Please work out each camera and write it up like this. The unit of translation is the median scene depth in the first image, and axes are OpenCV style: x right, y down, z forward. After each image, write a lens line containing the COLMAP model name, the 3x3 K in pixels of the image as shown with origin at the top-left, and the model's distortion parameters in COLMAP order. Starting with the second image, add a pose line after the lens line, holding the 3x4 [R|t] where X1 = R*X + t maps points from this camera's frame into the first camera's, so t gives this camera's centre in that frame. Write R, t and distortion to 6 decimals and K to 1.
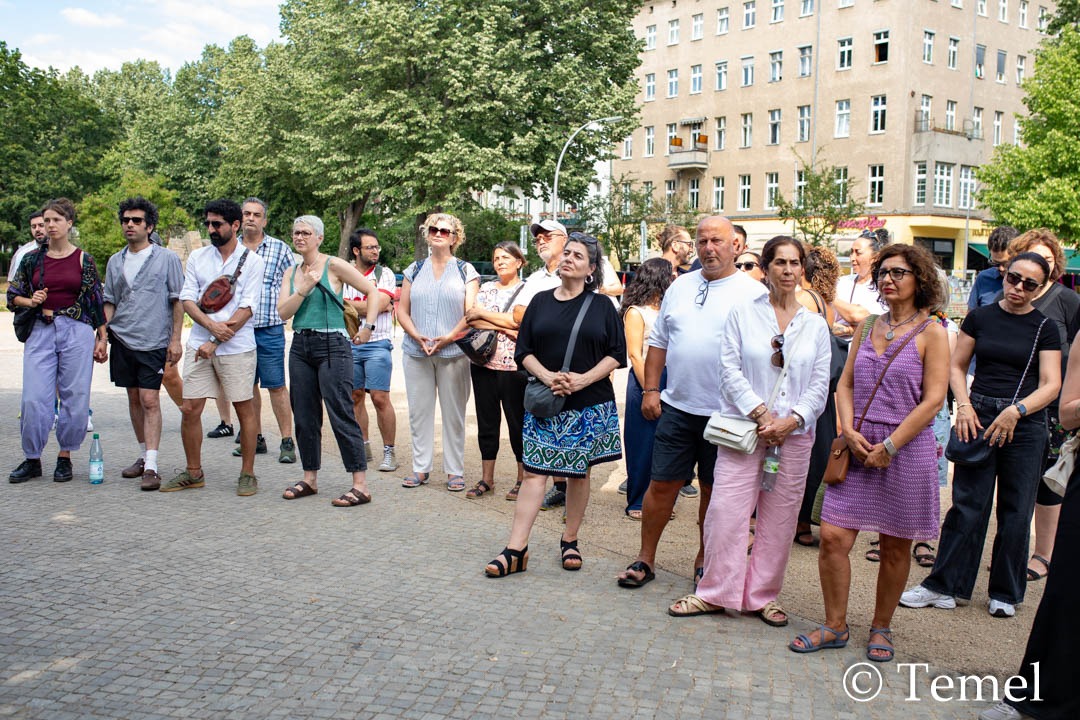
lens RADIAL K [[964.5, 0, 540.0], [0, 964.5, 360.0], [0, 0, 1]] dist [-0.045612, 0.013275]
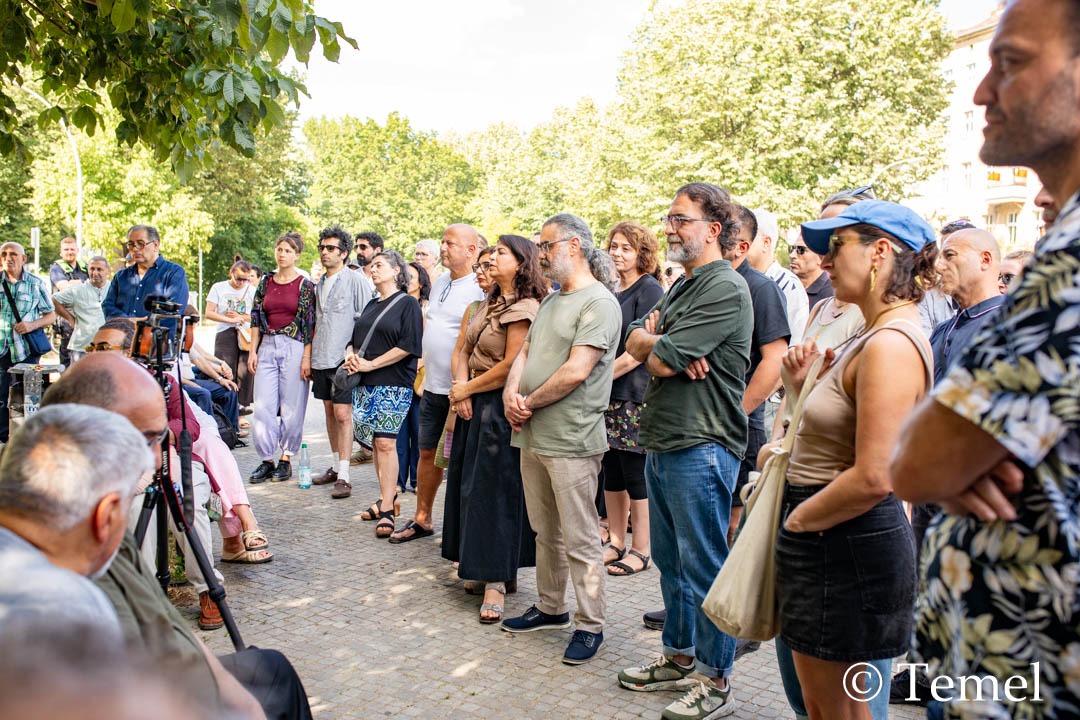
lens RADIAL K [[982.8, 0, 564.6], [0, 982.8, 361.0], [0, 0, 1]] dist [-0.042721, 0.023156]
pose [[0.946854, 0.026293, -0.320588, 0.059729], [-0.037241, 0.998912, -0.028064, 0.015092], [0.319501, 0.038512, 0.946803, -0.130473]]
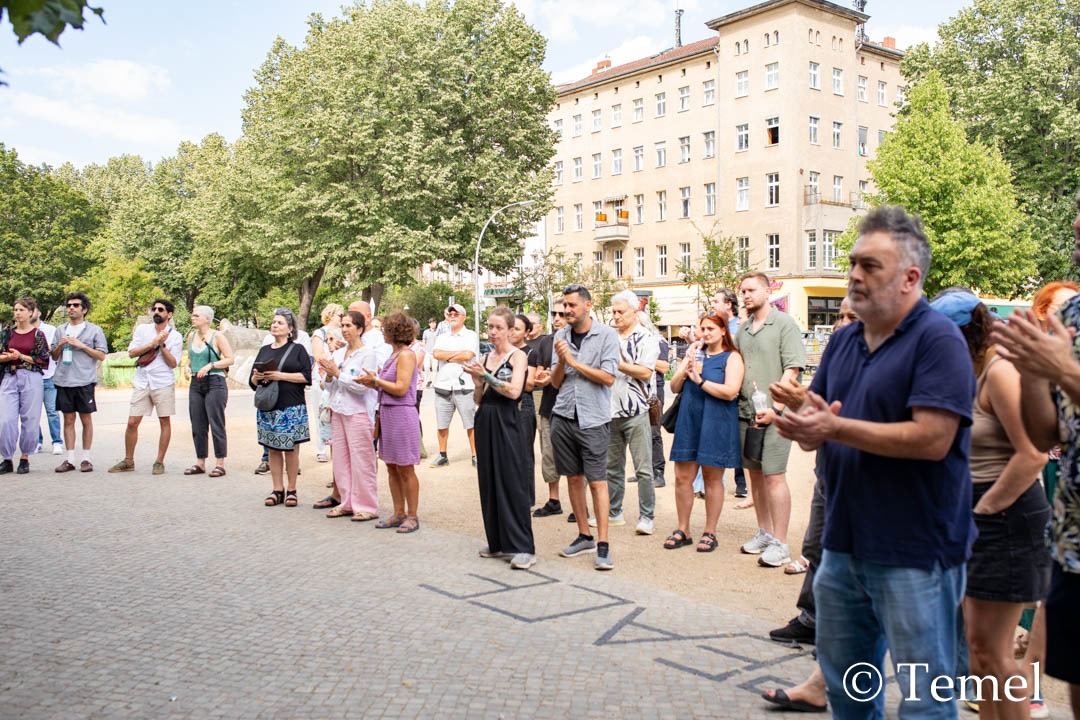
lens RADIAL K [[1001.8, 0, 563.6], [0, 1001.8, 363.8], [0, 0, 1]] dist [-0.053932, 0.030510]
pose [[0.999707, -0.024164, 0.001291, 0.111592], [0.024198, 0.997671, -0.063772, 0.019315], [0.000253, 0.063784, 0.997964, -0.181611]]
